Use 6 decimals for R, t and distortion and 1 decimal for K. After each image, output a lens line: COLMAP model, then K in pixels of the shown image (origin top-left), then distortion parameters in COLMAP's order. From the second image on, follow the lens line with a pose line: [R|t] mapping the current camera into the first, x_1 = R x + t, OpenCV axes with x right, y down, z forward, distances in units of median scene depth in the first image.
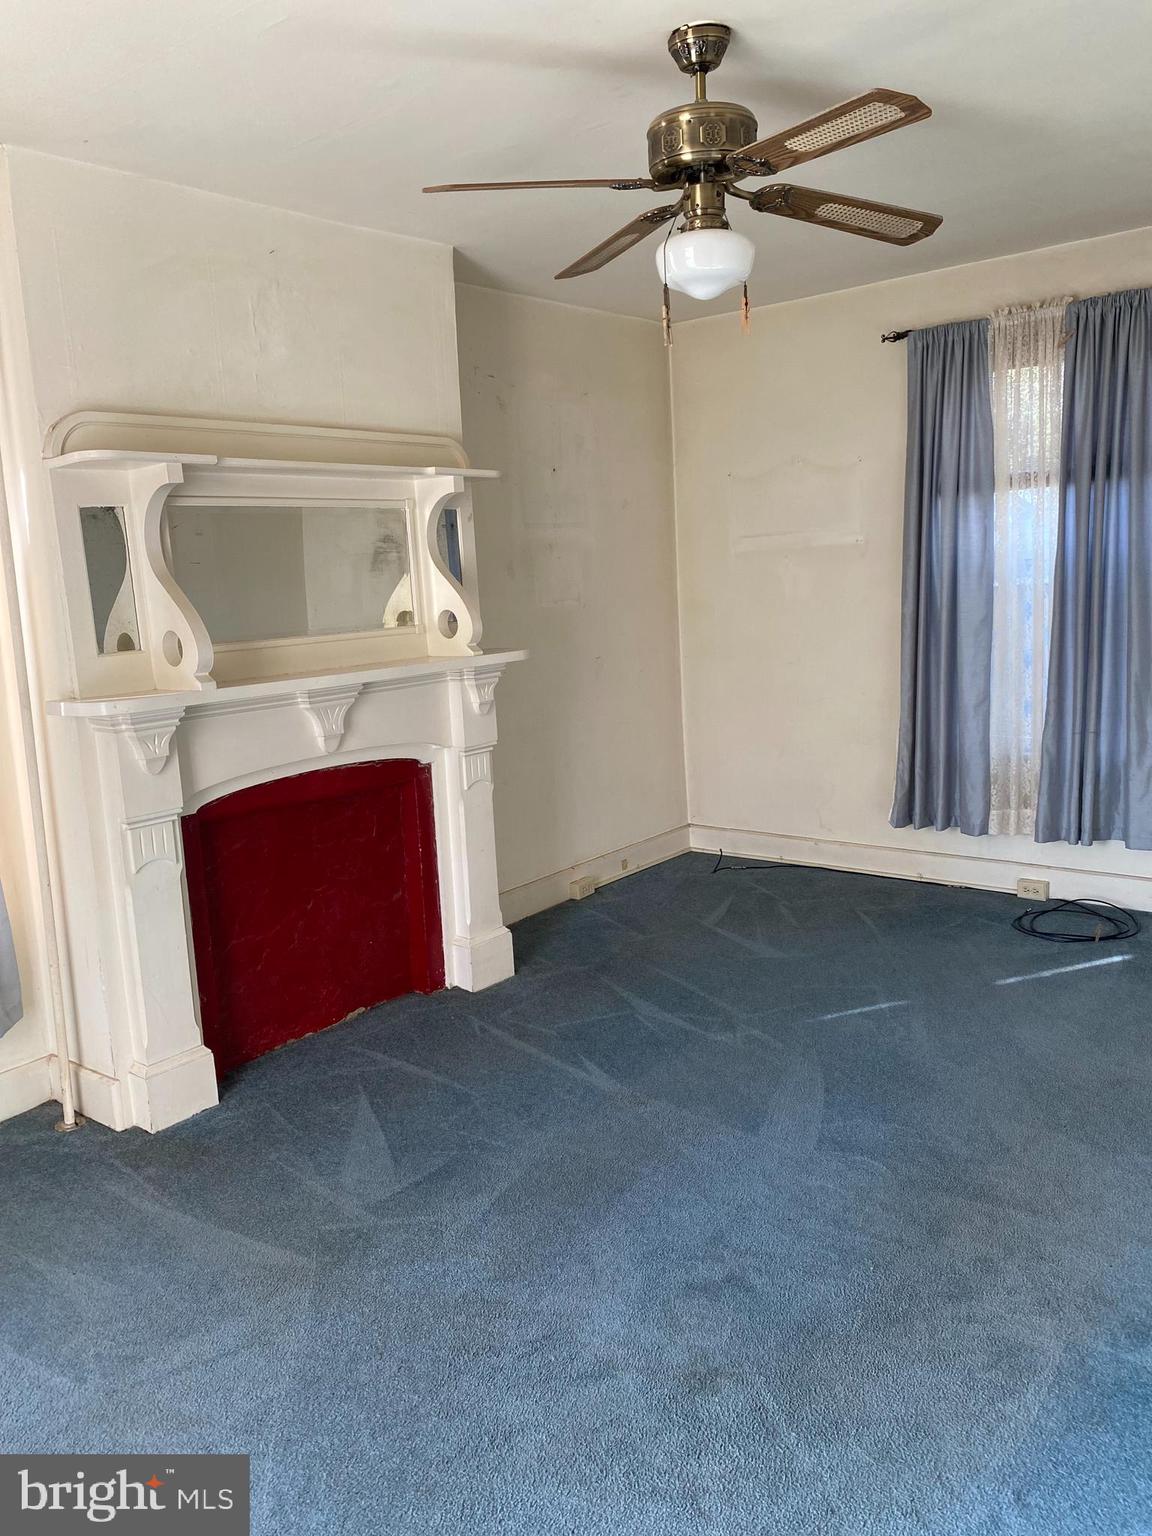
lens RADIAL K [[1172.5, 0, 576.0], [0, 1172.5, 768.0], [0, 0, 1]] dist [-0.034106, -0.001681]
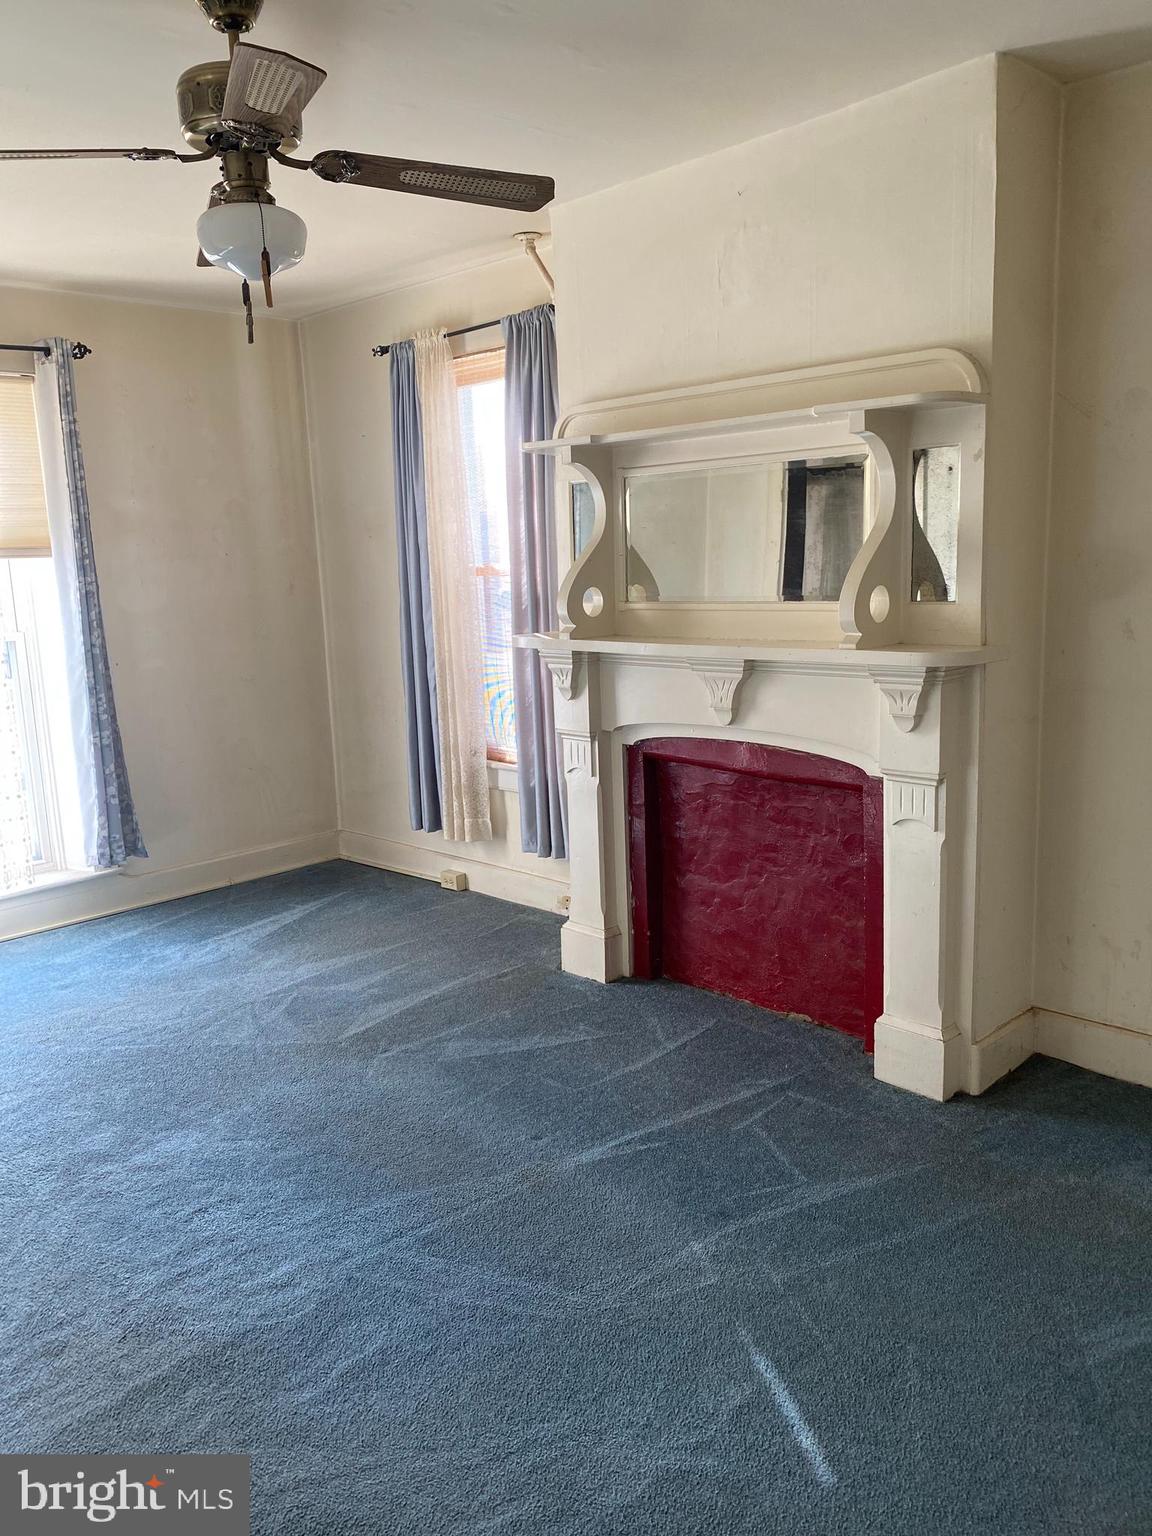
lens RADIAL K [[1176.9, 0, 573.9], [0, 1176.9, 755.8], [0, 0, 1]] dist [0.100758, -0.122675]
pose [[-0.113840, 0.209776, -0.971100, 0.749323], [-0.136549, 0.964874, 0.224438, -0.187615], [0.984071, 0.158152, -0.081197, 0.950013]]
